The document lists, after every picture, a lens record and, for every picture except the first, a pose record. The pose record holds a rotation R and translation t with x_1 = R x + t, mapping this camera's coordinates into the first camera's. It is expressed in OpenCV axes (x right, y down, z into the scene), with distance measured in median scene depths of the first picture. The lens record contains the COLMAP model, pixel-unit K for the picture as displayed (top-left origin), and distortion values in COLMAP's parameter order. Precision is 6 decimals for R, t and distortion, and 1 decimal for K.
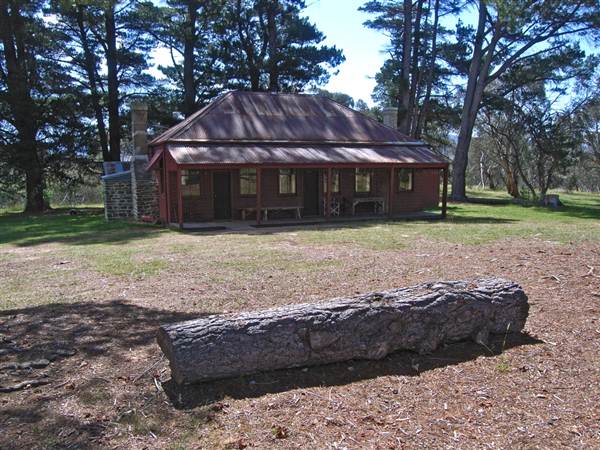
lens RADIAL K [[536.1, 0, 304.3], [0, 536.1, 227.2], [0, 0, 1]] dist [-0.082156, 0.016547]
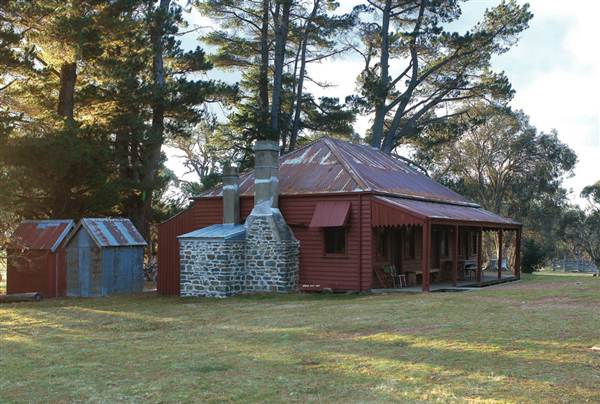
lens RADIAL K [[775.4, 0, 301.7], [0, 775.4, 201.6], [0, 0, 1]] dist [-0.034091, 0.000000]
pose [[0.809279, 0.035404, 0.586356, -0.571605], [0.067506, 0.985964, -0.152703, 0.018330], [-0.583532, 0.163162, 0.795530, 0.046829]]
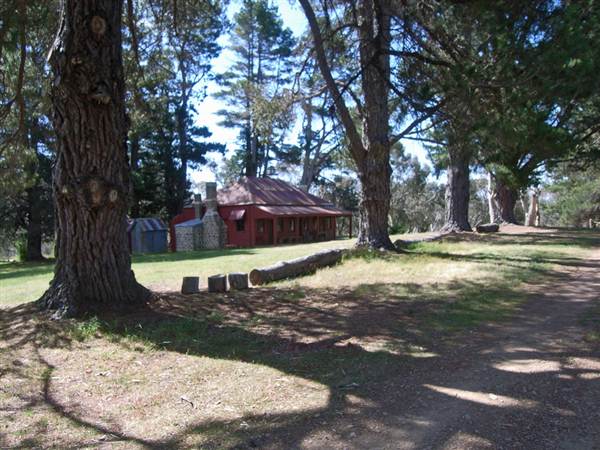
lens RADIAL K [[536.1, 0, 300.2], [0, 536.1, 223.4], [0, 0, 1]] dist [-0.082156, 0.016547]
pose [[0.843798, -0.028006, 0.535930, -0.620697], [0.096372, 0.990311, -0.099982, 0.064786], [-0.527938, 0.136013, 0.838321, -0.381153]]
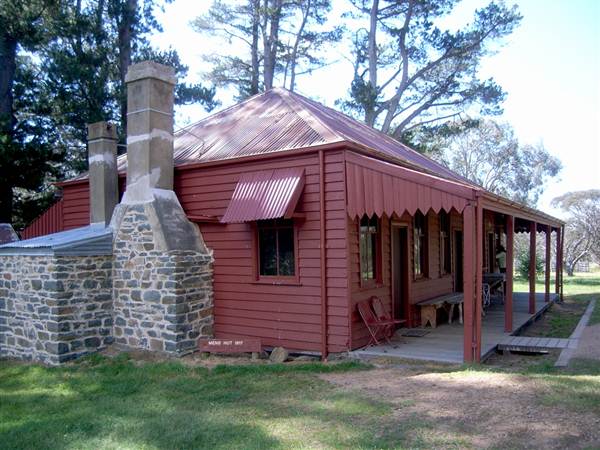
lens RADIAL K [[536.1, 0, 287.9], [0, 536.1, 234.1], [0, 0, 1]] dist [-0.082156, 0.016547]
pose [[0.842335, 0.007011, 0.538909, -0.271863], [0.079031, 0.987500, -0.136376, -0.023769], [-0.533128, 0.157465, 0.831251, 0.375788]]
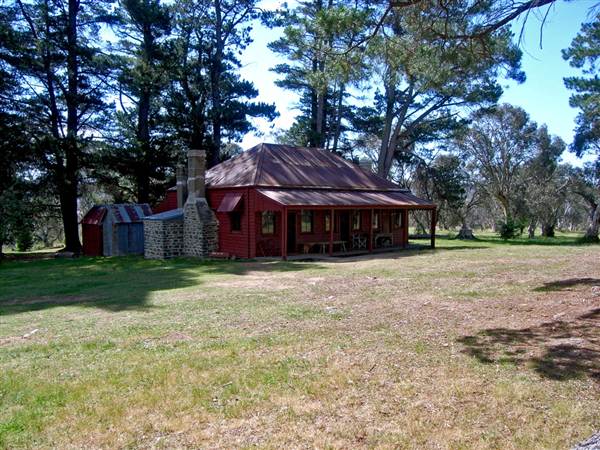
lens RADIAL K [[536.1, 0, 295.7], [0, 536.1, 223.9], [0, 0, 1]] dist [-0.082156, 0.016547]
pose [[0.939555, -0.011606, 0.342200, -0.304479], [0.042807, 0.995565, -0.083767, 0.010911], [-0.339711, 0.093353, 0.935886, -0.052837]]
